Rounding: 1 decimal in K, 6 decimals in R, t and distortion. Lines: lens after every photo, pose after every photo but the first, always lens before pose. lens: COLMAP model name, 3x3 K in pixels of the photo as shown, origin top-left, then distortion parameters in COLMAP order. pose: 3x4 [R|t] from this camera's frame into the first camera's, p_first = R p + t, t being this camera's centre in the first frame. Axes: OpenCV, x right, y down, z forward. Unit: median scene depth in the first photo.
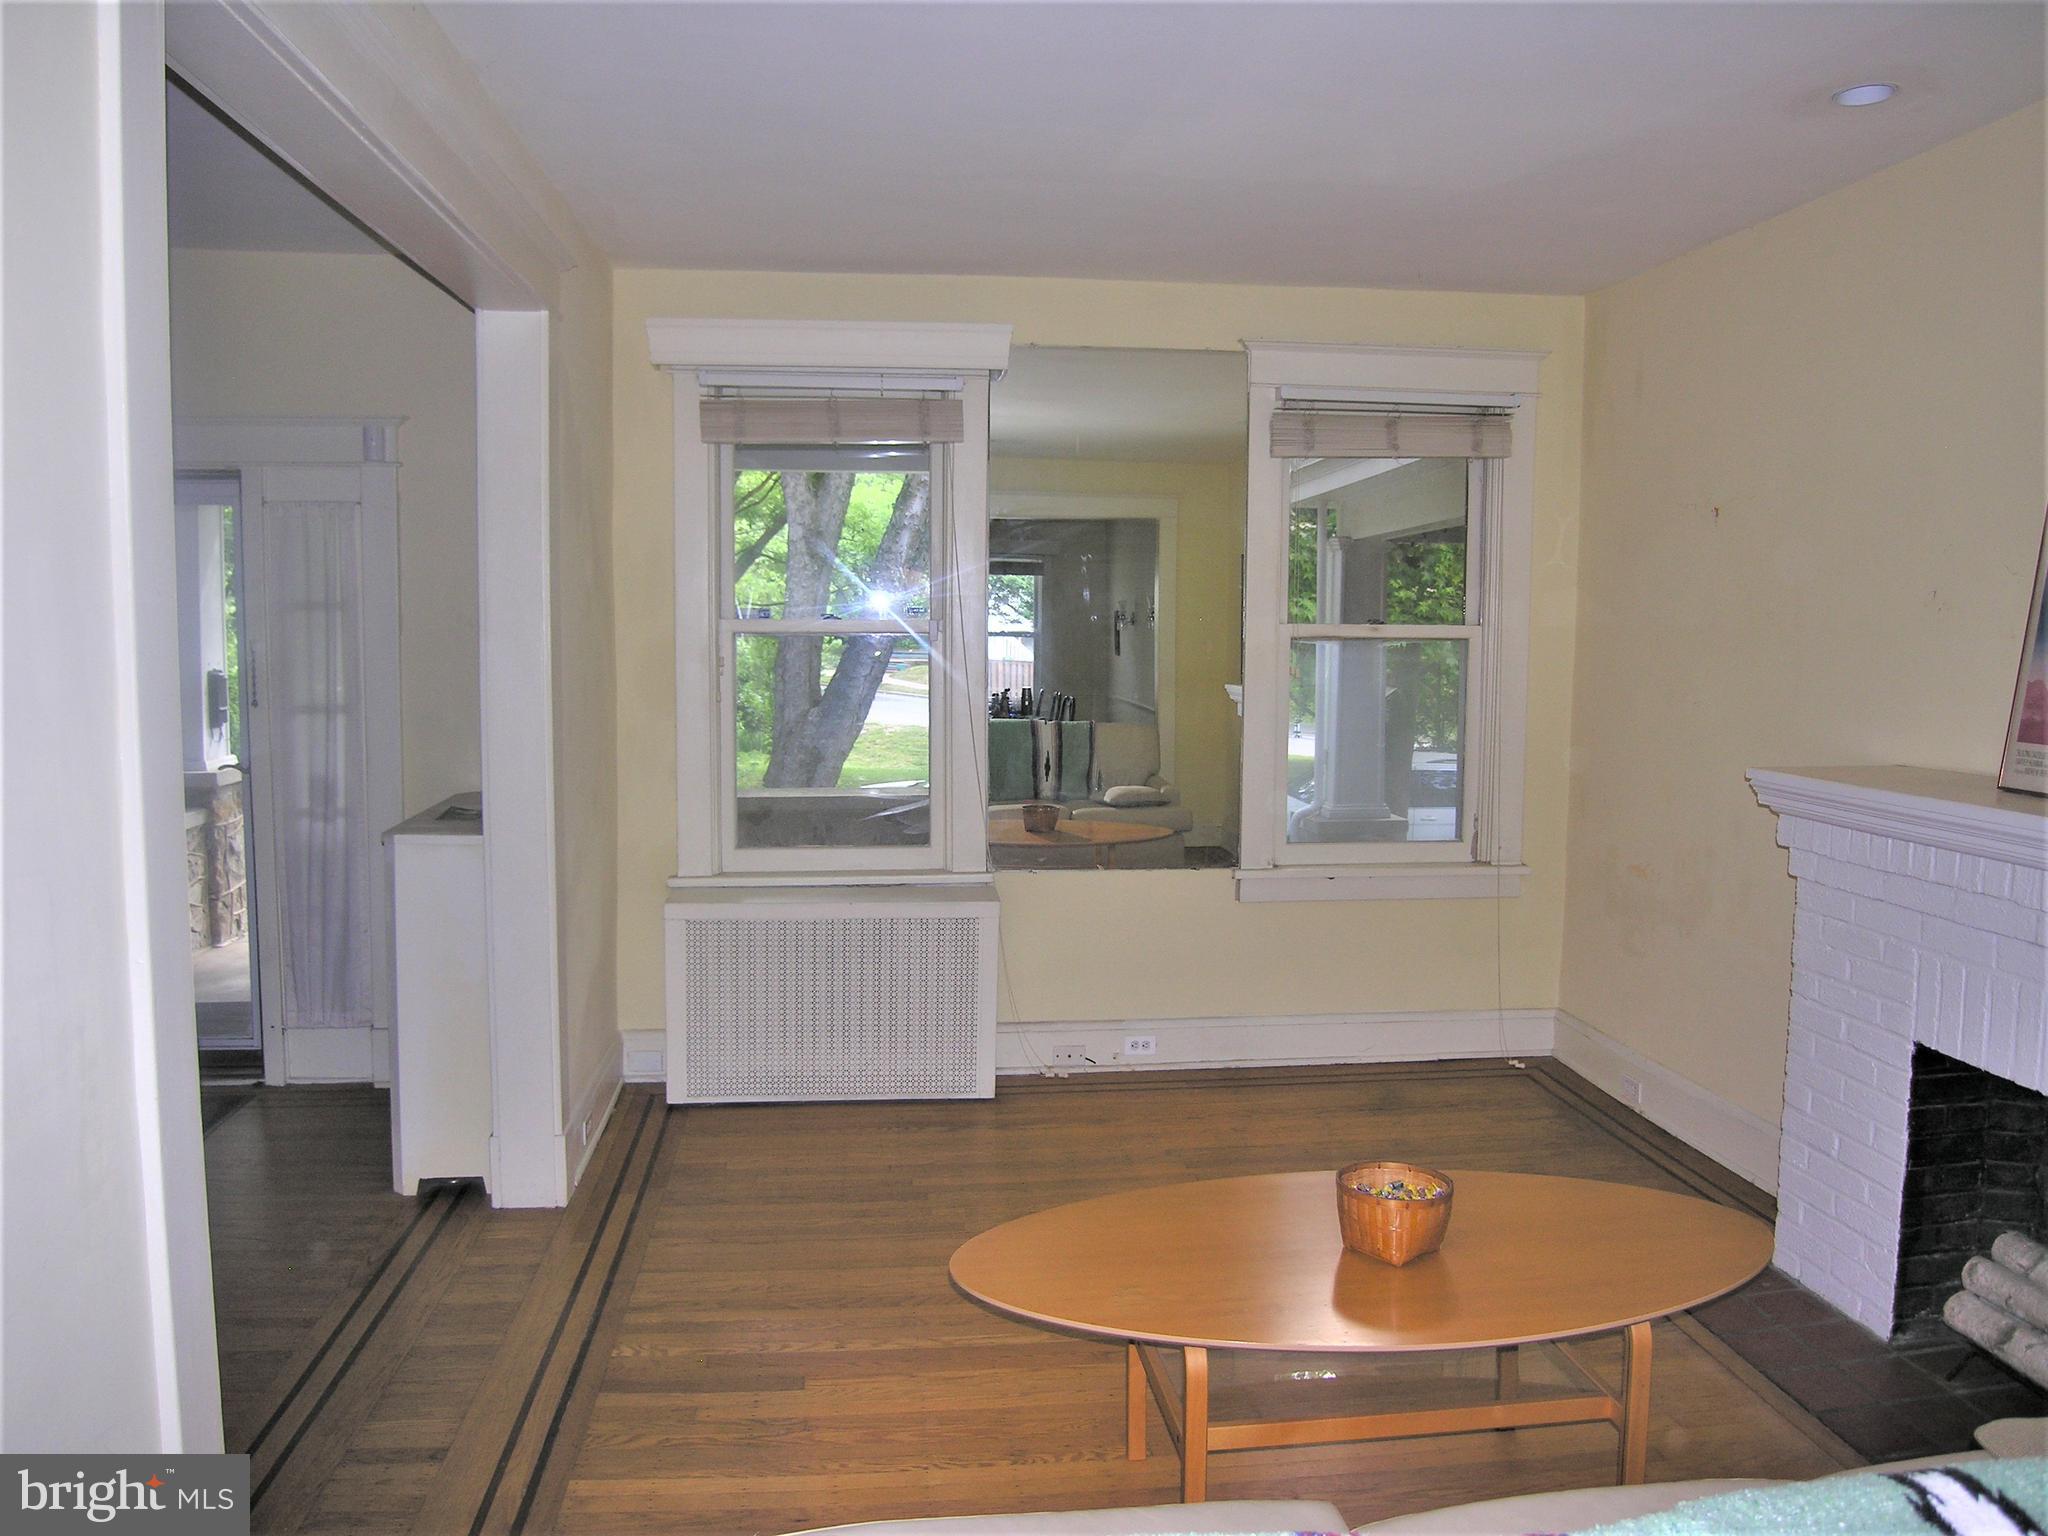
lens RADIAL K [[1479.0, 0, 1016.1], [0, 1479.0, 767.0], [0, 0, 1]] dist [-0.056460, 0.000792]
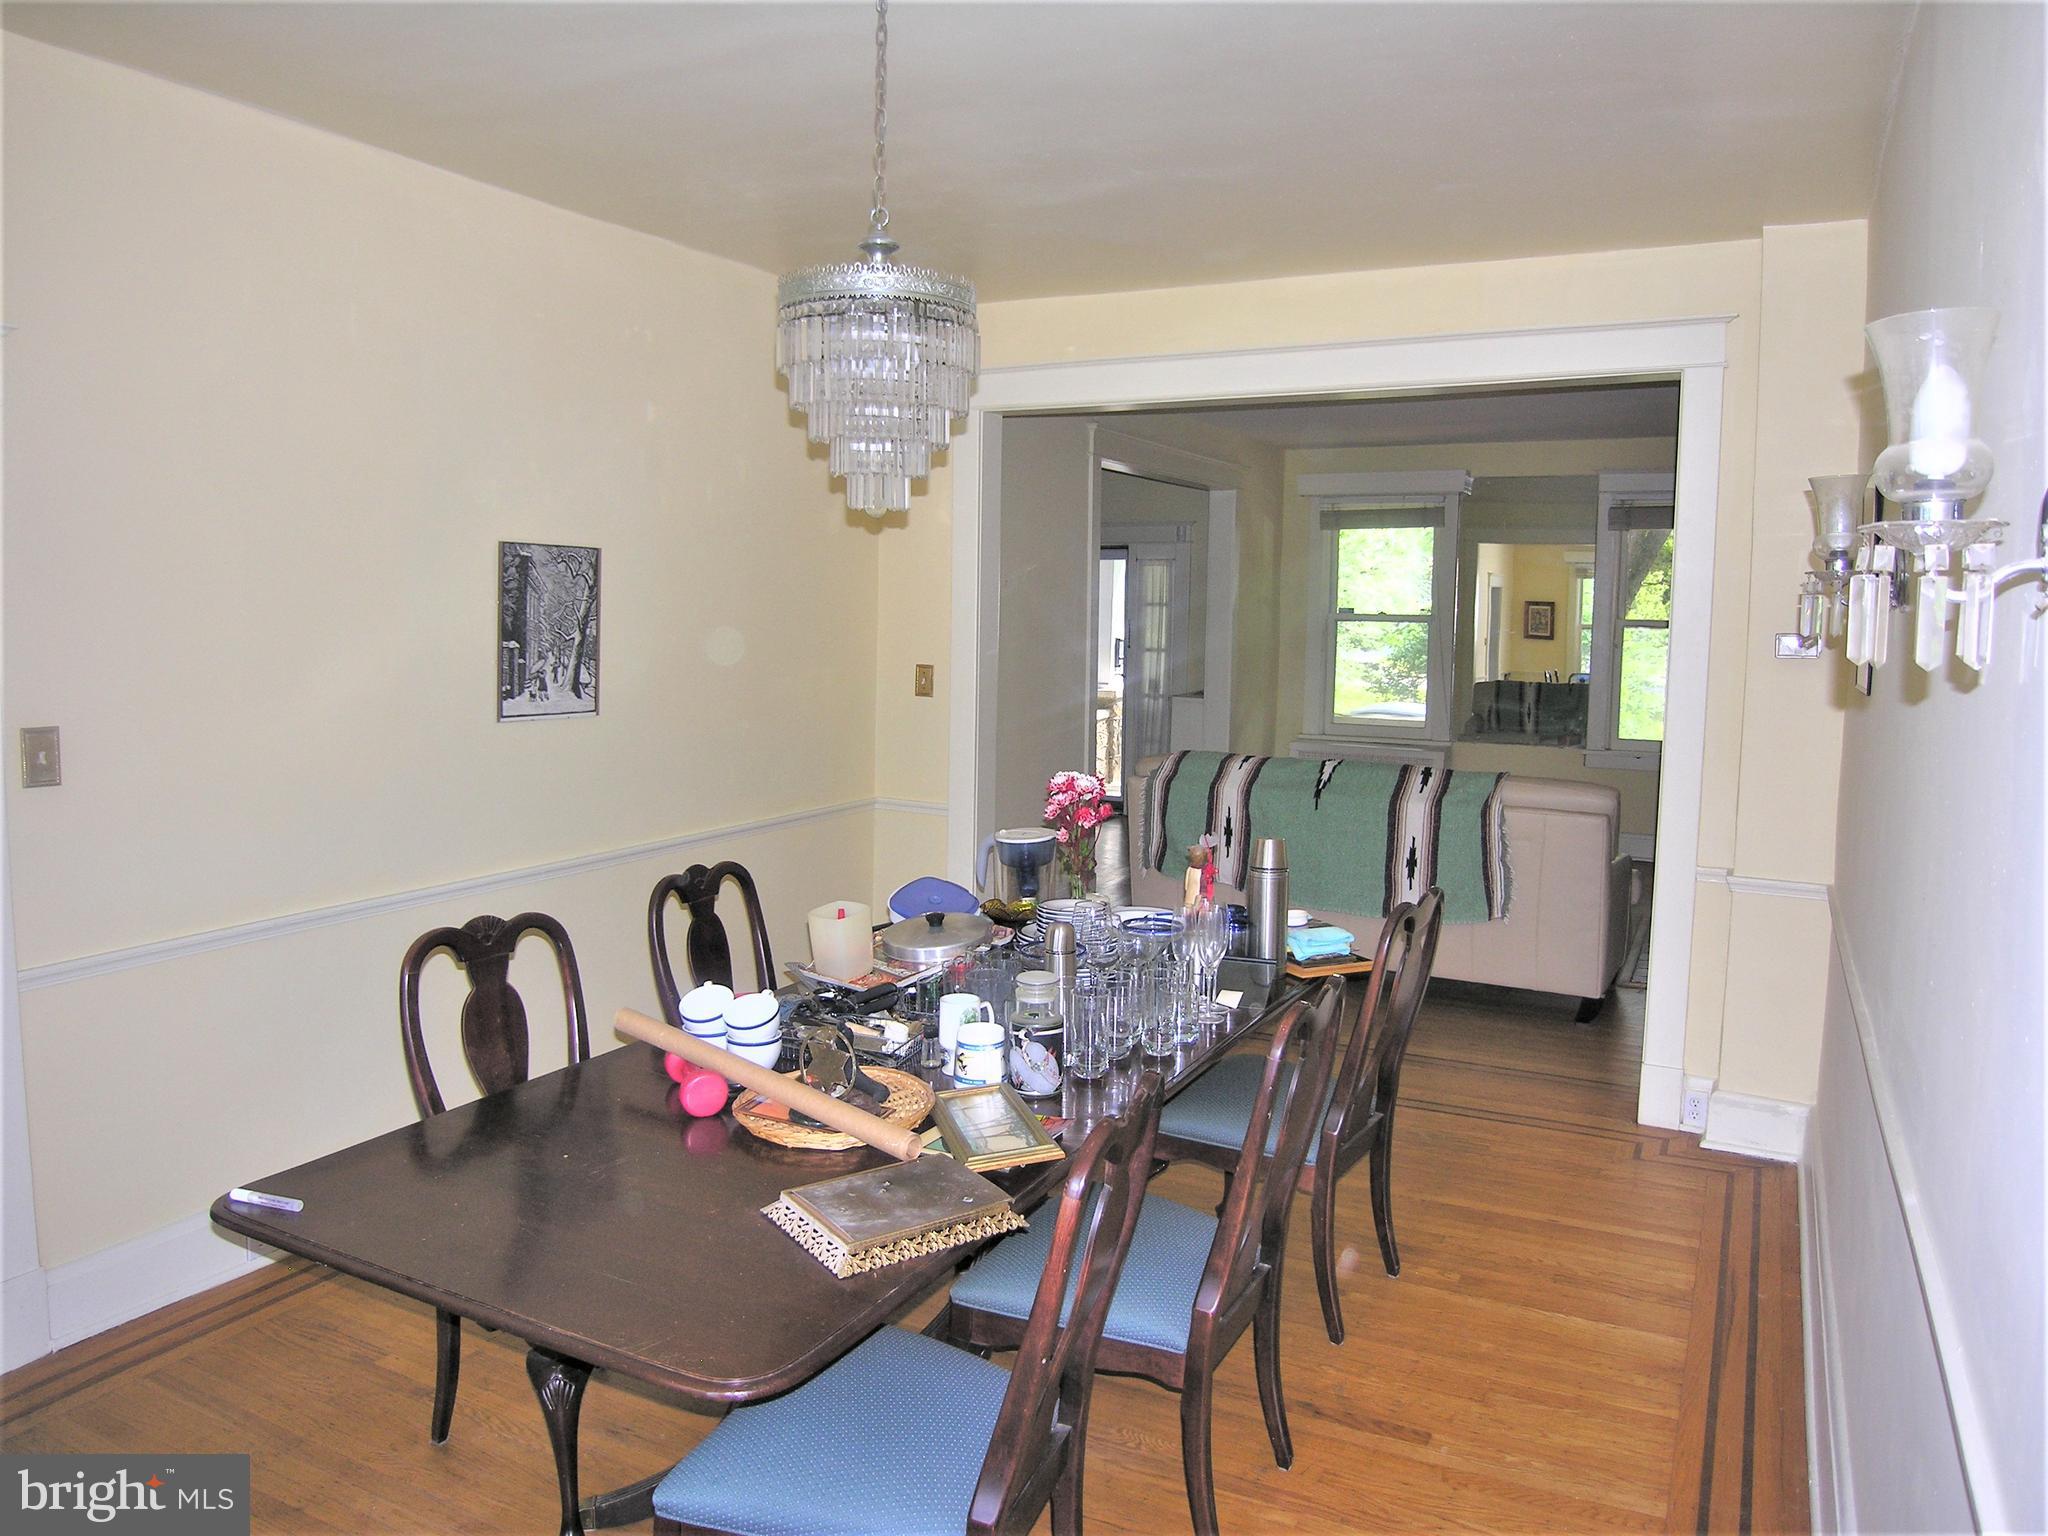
lens RADIAL K [[1479.0, 0, 1020.3], [0, 1479.0, 759.4], [0, 0, 1]] dist [-0.056460, 0.000792]
pose [[0.838955, 0.058012, -0.541099, 0.597352], [-0.059869, 0.998105, 0.014184, 0.109547], [0.540897, 0.020495, 0.840839, -1.035580]]
